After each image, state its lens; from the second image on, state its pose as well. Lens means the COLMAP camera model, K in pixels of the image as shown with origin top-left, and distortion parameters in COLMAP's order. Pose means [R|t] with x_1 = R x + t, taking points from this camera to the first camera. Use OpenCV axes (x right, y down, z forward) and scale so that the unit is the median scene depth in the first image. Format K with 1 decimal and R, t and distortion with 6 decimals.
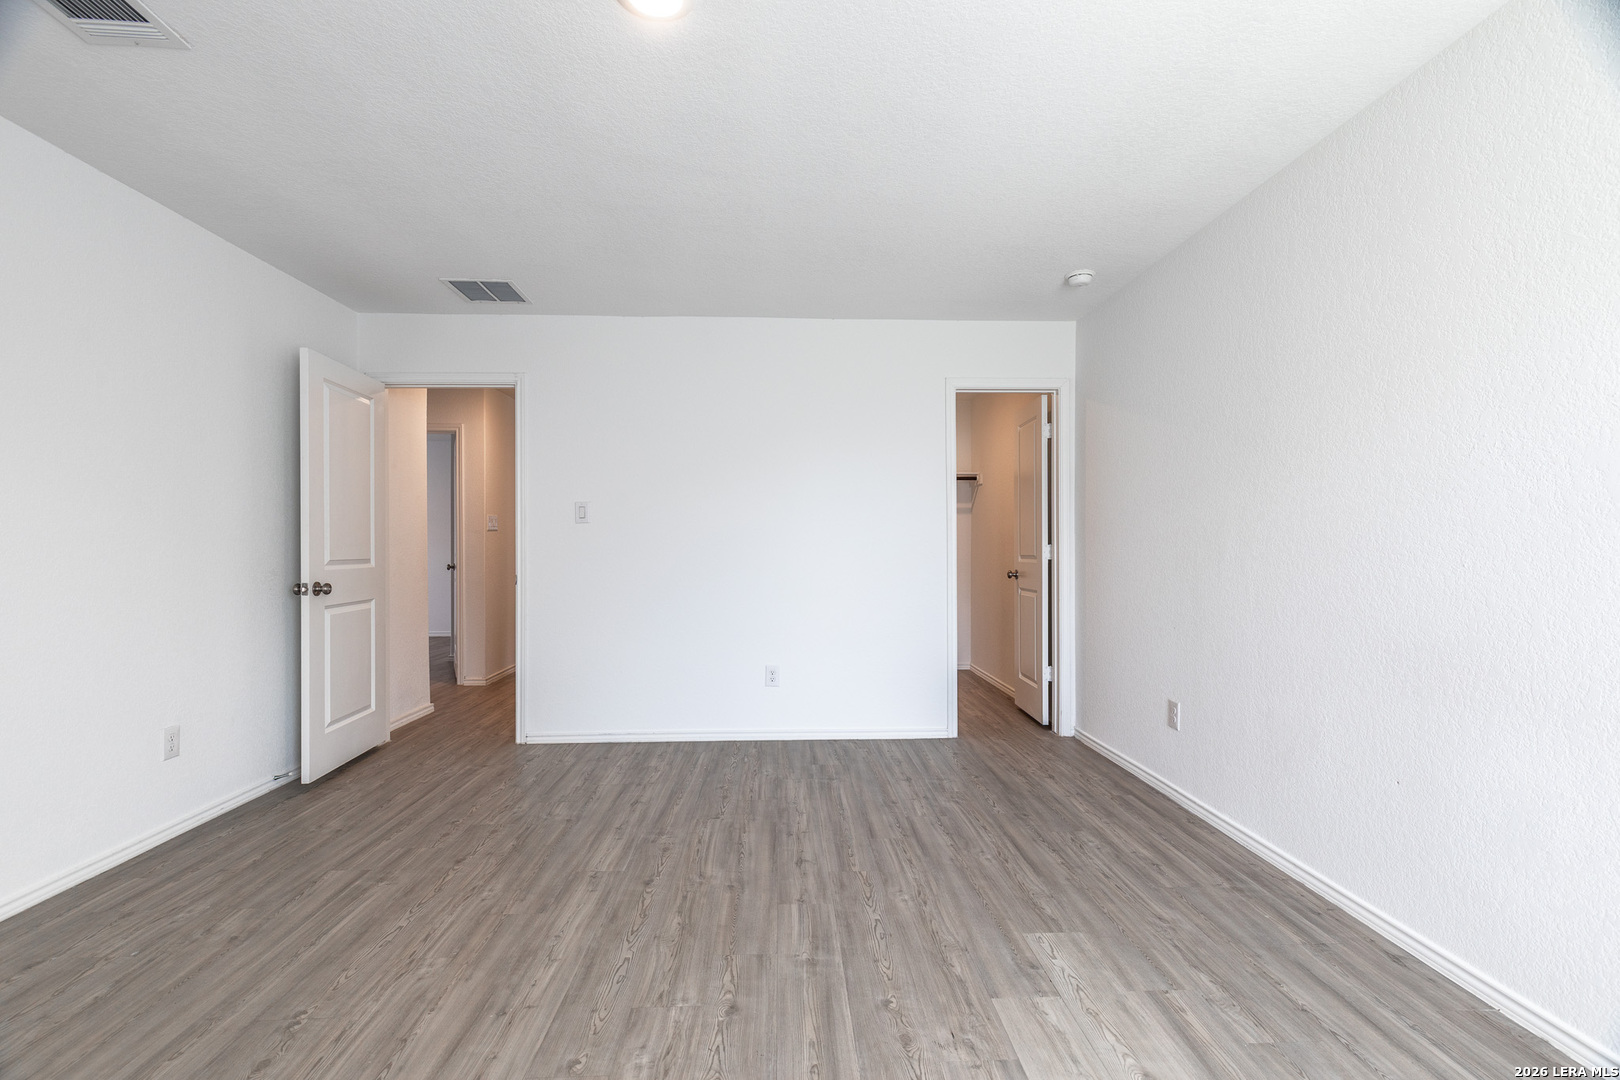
lens RADIAL K [[731.8, 0, 808.6], [0, 731.8, 542.4], [0, 0, 1]] dist [-0.004498, -0.000154]
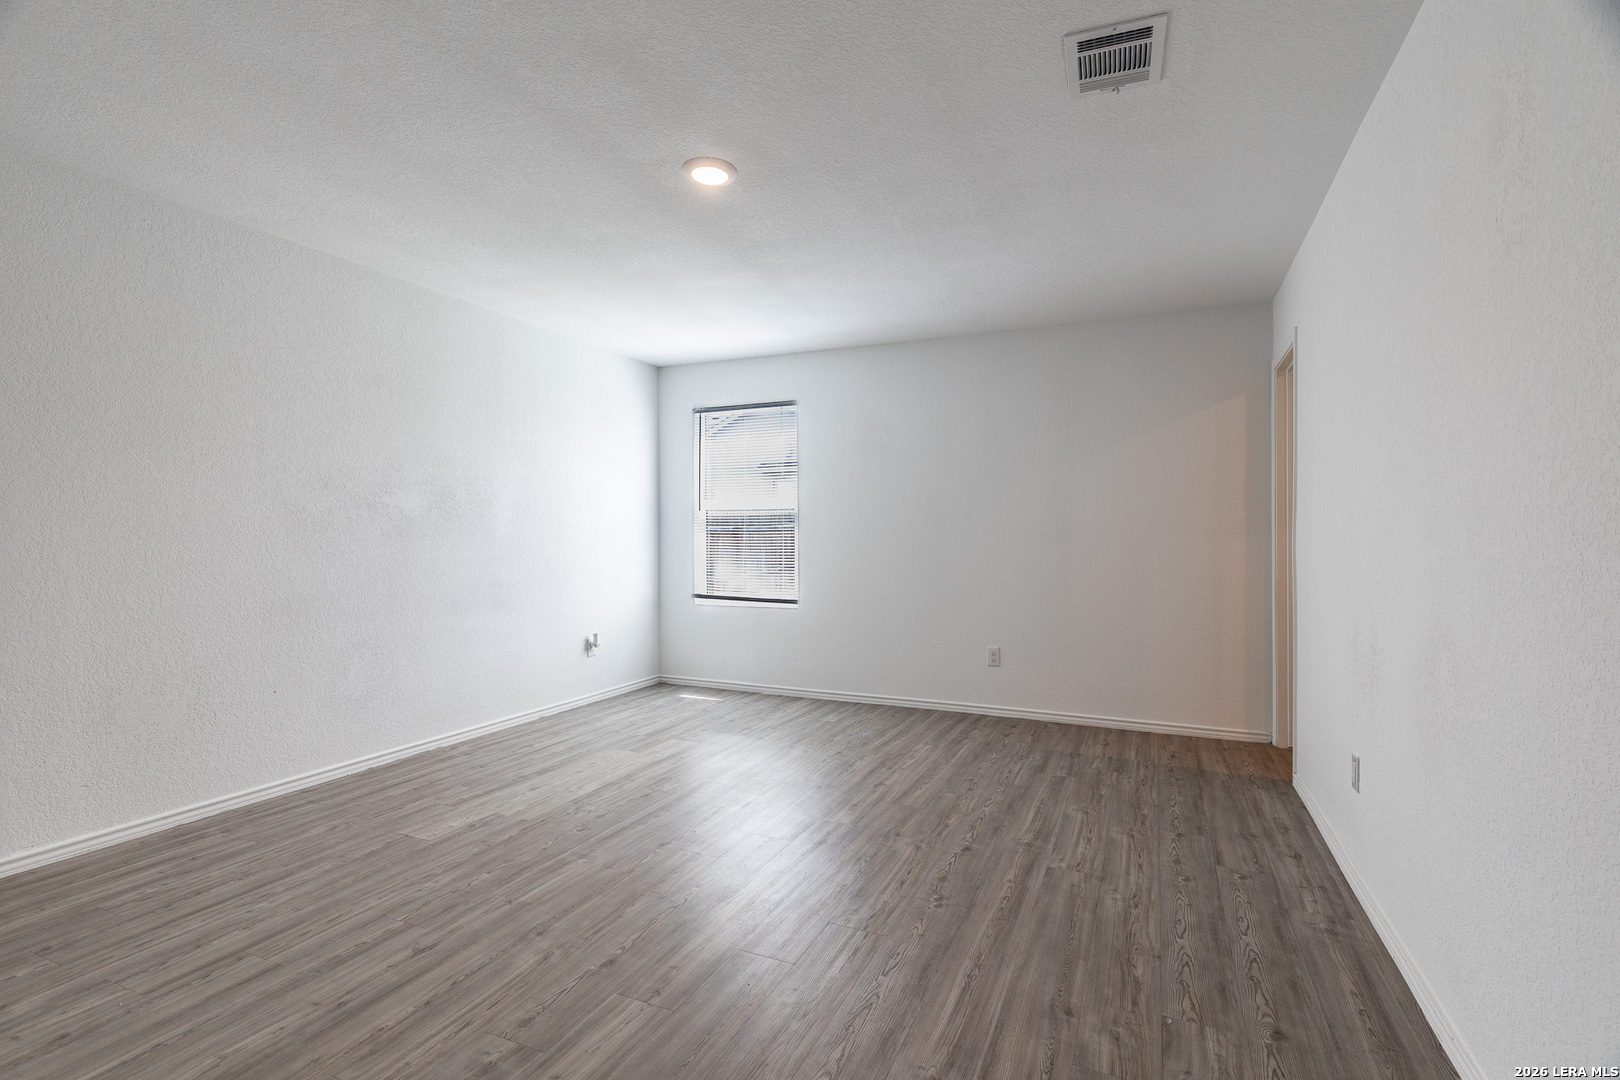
lens RADIAL K [[731.8, 0, 804.8], [0, 731.8, 533.8], [0, 0, 1]] dist [-0.004498, -0.000154]
pose [[-0.883174, -0.000038, 0.469046, -0.871851], [-0.001872, 0.999992, -0.003444, 0.001571], [-0.469042, -0.003920, -0.883167, 1.792074]]
